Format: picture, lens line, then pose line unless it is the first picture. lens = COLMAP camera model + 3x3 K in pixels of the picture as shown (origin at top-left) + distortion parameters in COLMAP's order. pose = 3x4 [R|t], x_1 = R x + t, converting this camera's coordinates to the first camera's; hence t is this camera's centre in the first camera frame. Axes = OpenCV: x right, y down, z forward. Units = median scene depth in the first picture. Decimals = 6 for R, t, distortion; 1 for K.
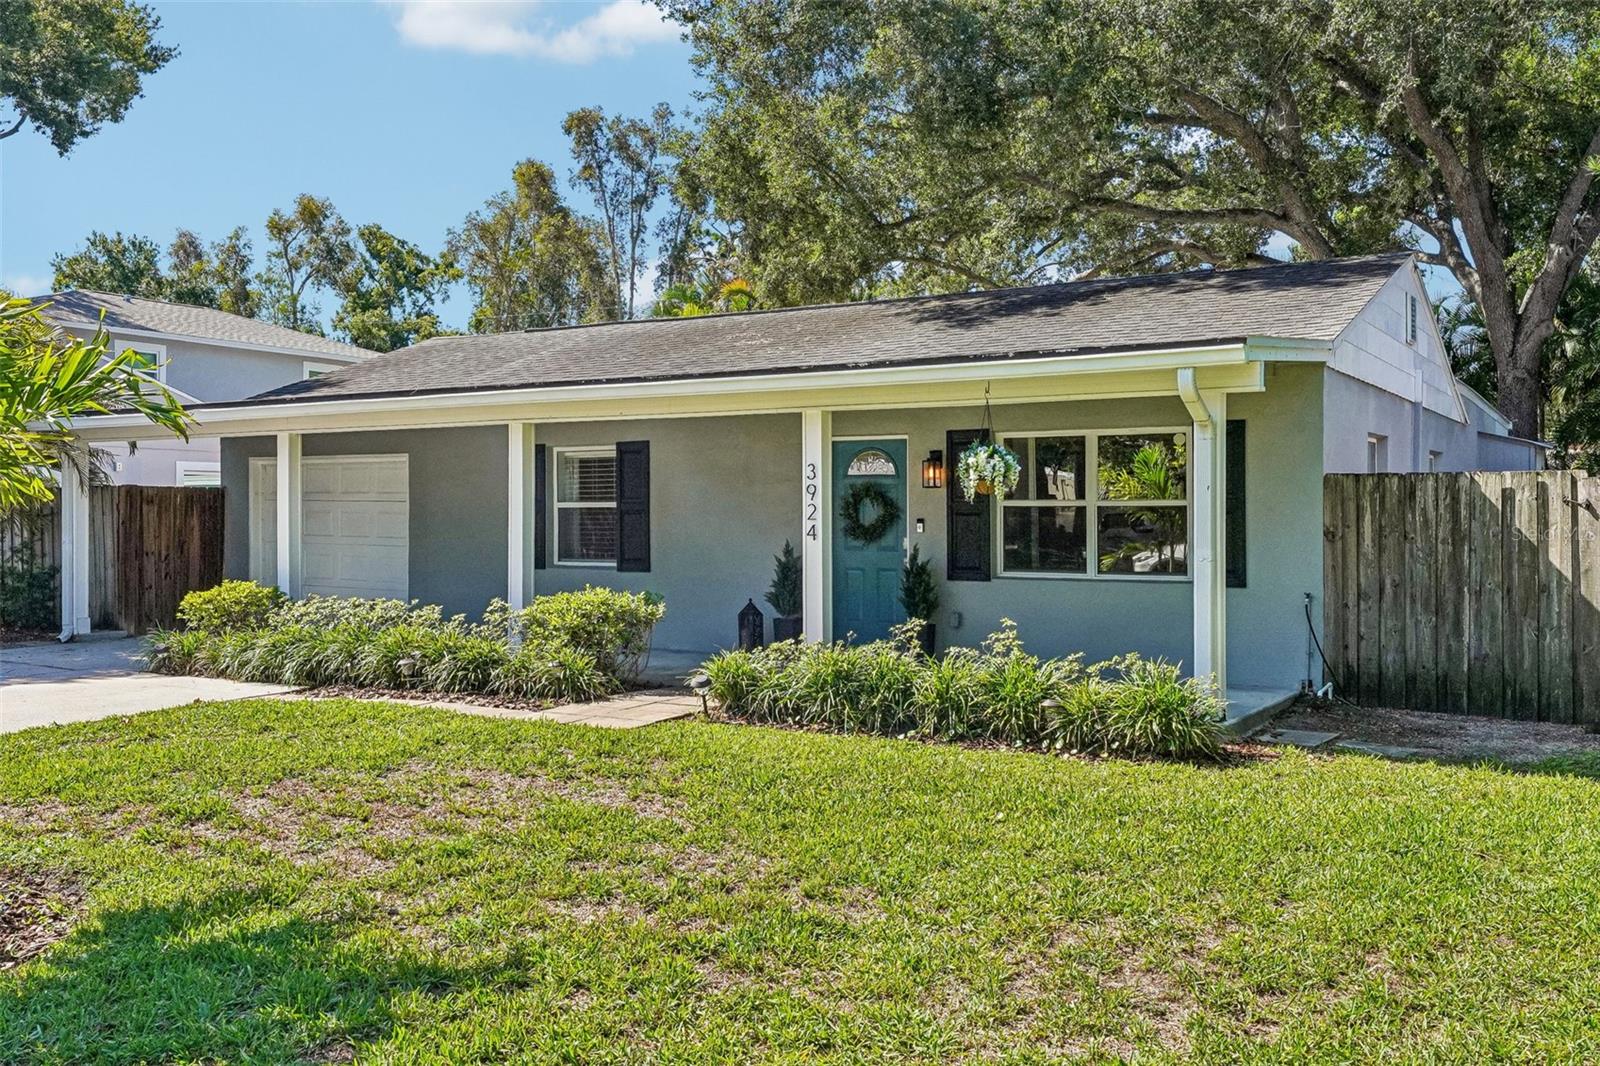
lens RADIAL K [[1493.4, 0, 779.7], [0, 1493.4, 423.6], [0, 0, 1]] dist [0.073197, -0.002512]
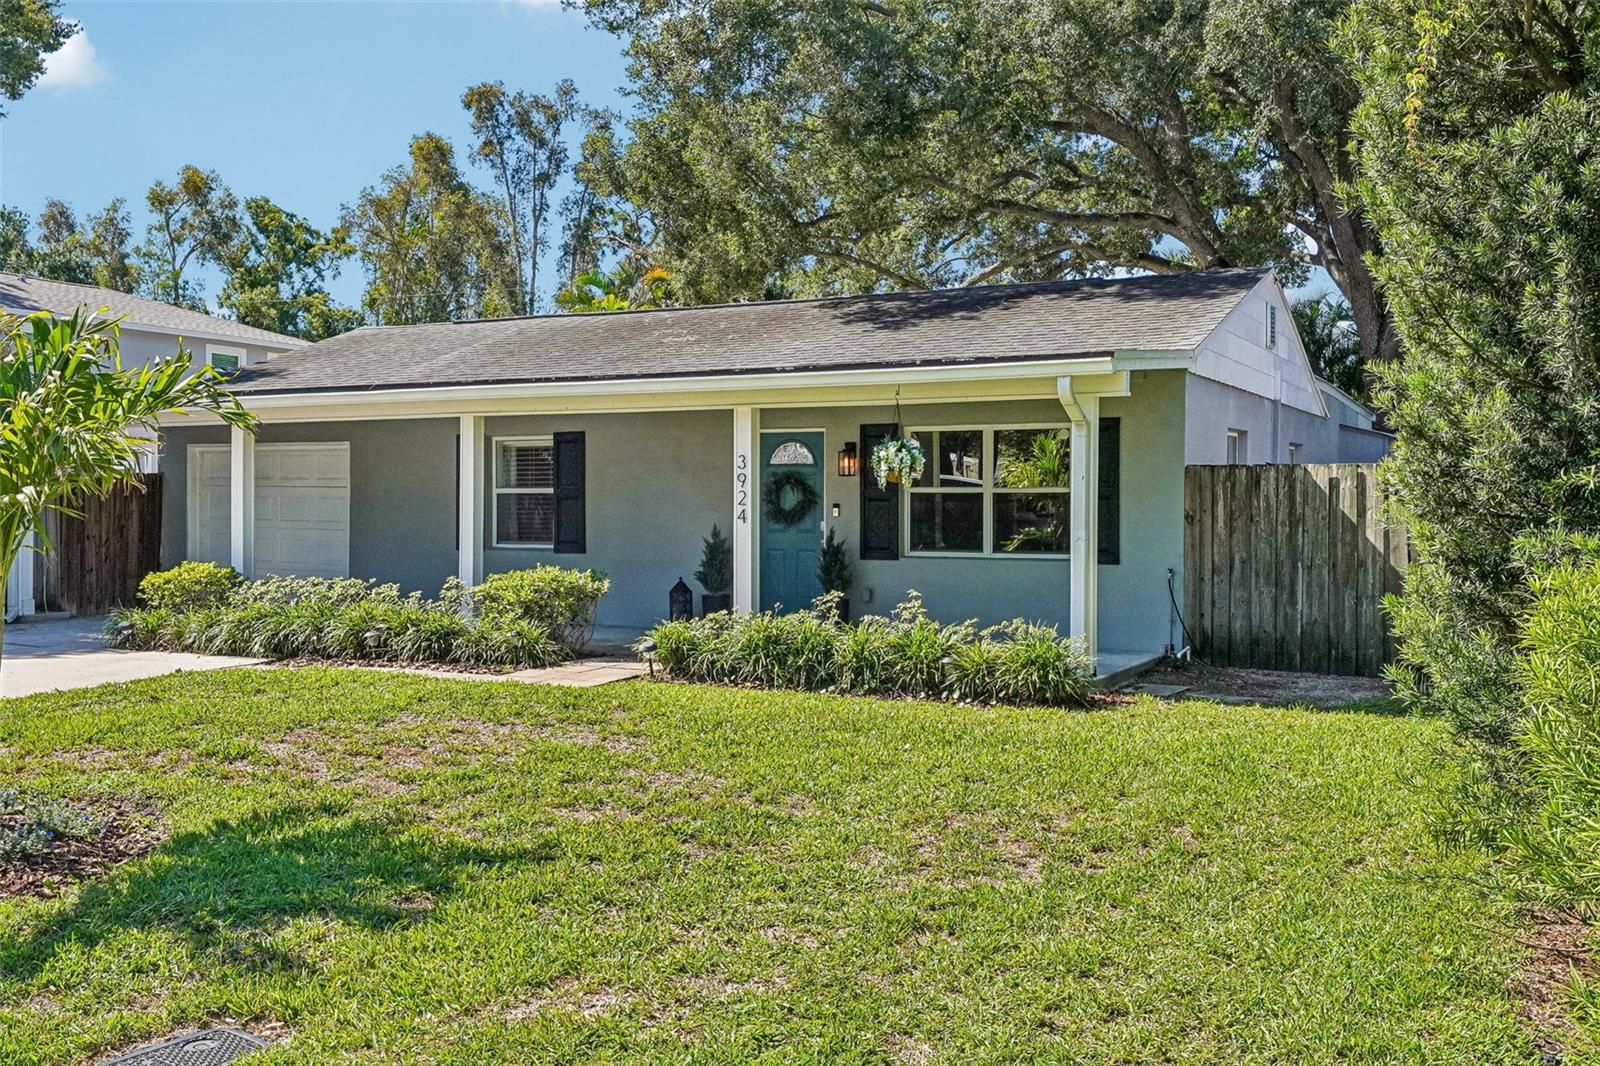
lens RADIAL K [[1549.1, 0, 792.6], [0, 1549.1, 390.2], [0, 0, 1]] dist [0.074605, -0.006013]
pose [[0.997263, 0.006210, 0.073680, -0.026574], [-0.005546, 0.999942, -0.009211, -0.011506], [-0.073733, 0.008777, 0.997239, -0.166302]]
